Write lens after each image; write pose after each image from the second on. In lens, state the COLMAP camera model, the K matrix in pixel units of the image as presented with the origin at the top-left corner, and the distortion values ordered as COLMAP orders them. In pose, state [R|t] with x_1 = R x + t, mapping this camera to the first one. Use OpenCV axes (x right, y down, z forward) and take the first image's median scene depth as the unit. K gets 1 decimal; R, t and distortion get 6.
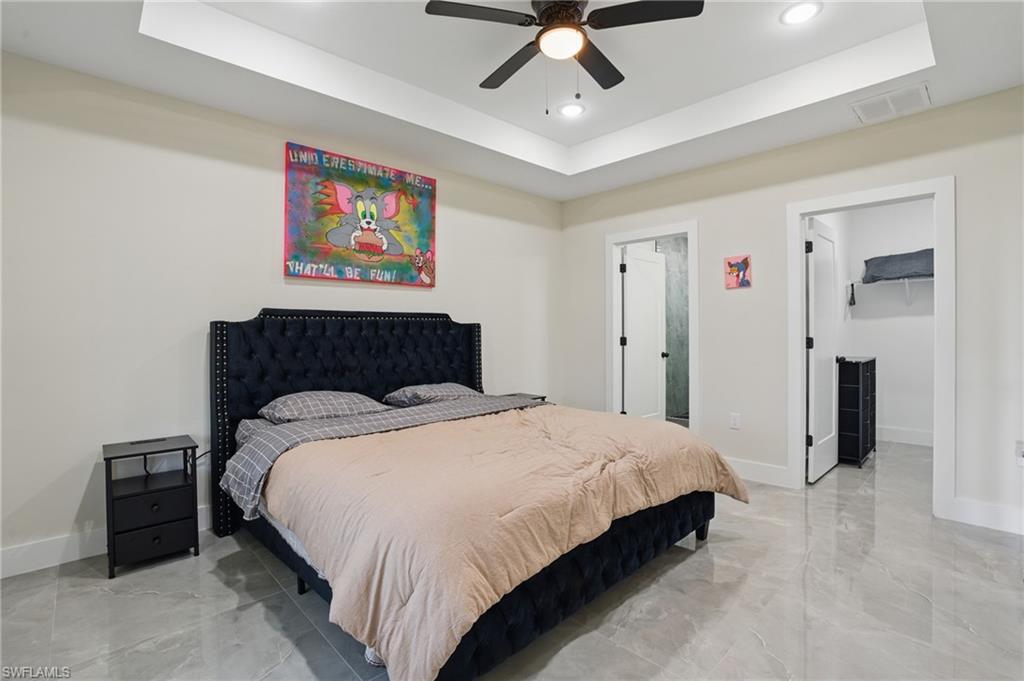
lens RADIAL K [[474.7, 0, 507.9], [0, 474.7, 333.3], [0, 0, 1]] dist [-0.072299, 0.027692]
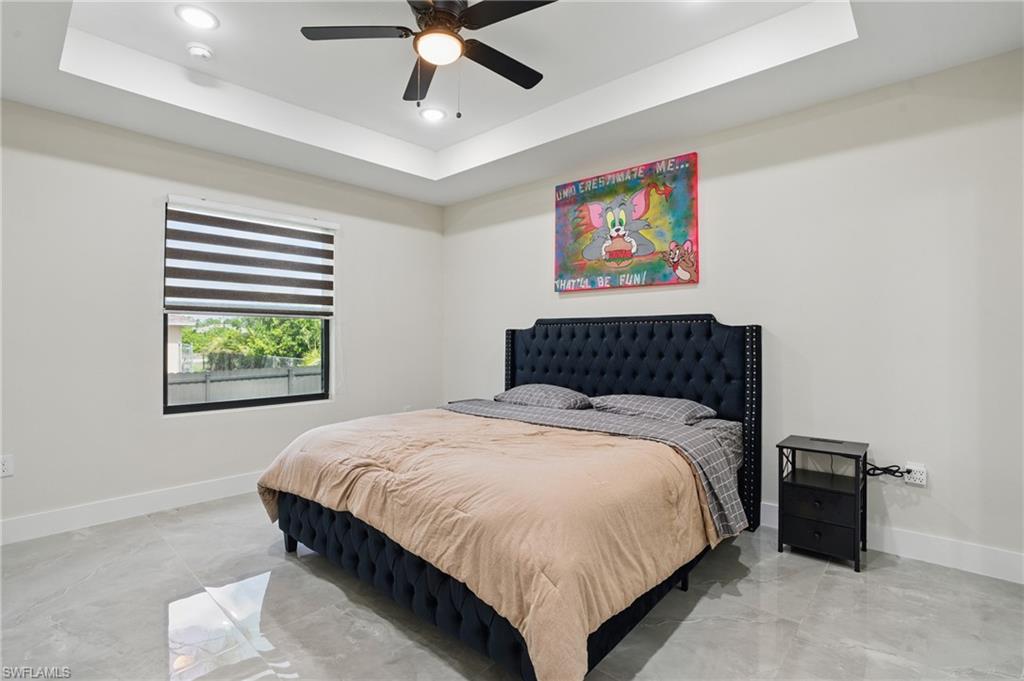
lens RADIAL K [[482.4, 0, 510.4], [0, 482.4, 333.3], [0, 0, 1]] dist [-0.069491, 0.029087]
pose [[0.075554, -0.002032, -0.997140, 0.721634], [-0.003100, 0.999993, -0.002272, -0.007334], [0.997137, 0.003263, 0.075547, 0.684516]]
